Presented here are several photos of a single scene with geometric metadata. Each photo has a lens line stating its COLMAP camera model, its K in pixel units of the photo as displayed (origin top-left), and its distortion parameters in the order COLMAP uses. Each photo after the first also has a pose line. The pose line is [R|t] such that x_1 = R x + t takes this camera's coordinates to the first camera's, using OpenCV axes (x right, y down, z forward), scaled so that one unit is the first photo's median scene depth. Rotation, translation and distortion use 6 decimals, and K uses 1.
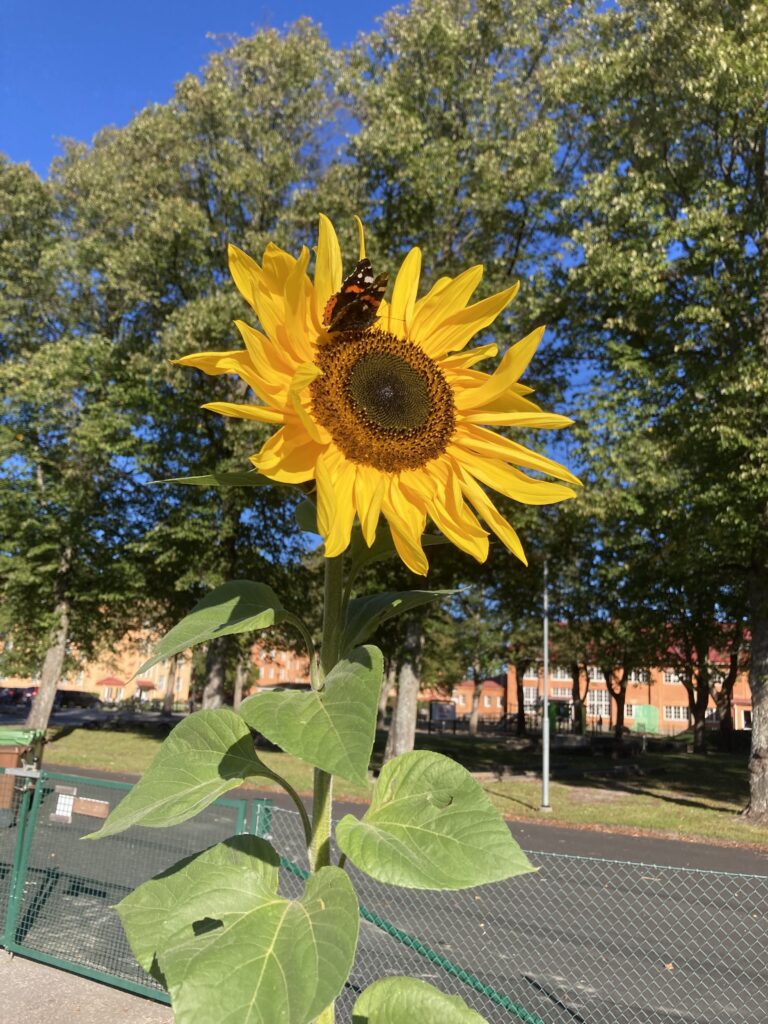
lens RADIAL K [[833.7, 0, 382.6], [0, 833.7, 510.6], [0, 0, 1]] dist [-0.033227, -0.005353]
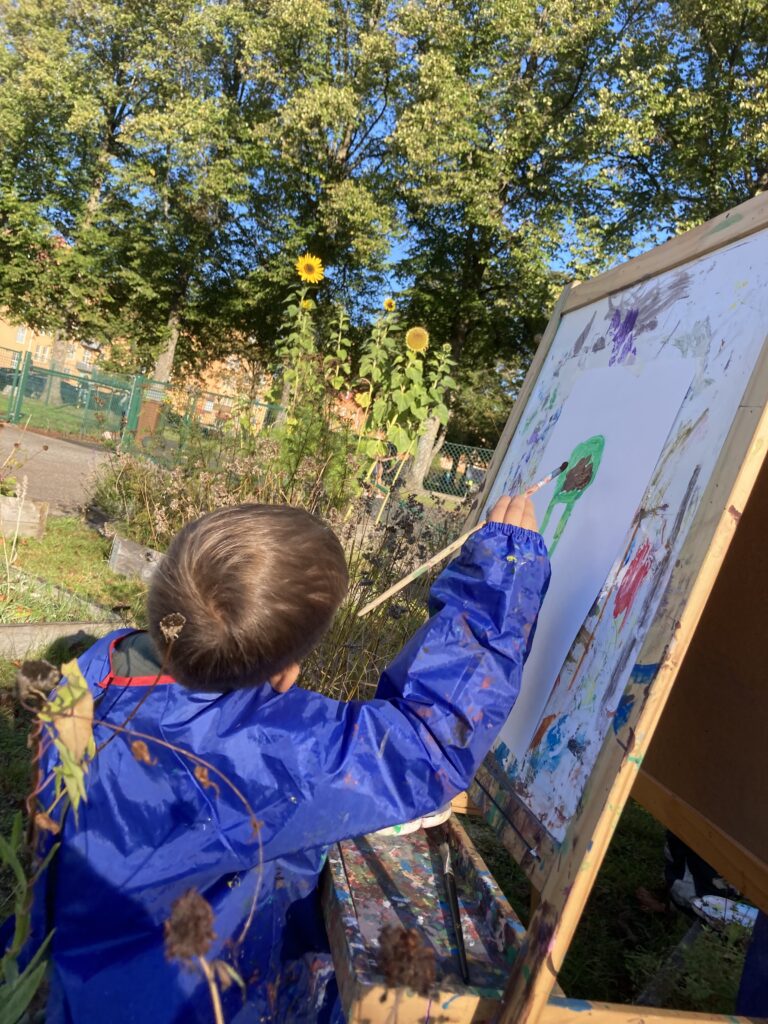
lens RADIAL K [[833.7, 0, 387.5], [0, 833.7, 512.2], [0, 0, 1]] dist [-0.033227, -0.005353]
pose [[0.980333, 0.188173, -0.059489, 0.055167], [-0.165353, 0.947723, 0.272909, -0.006672], [0.107733, -0.257705, 0.960199, -0.237683]]
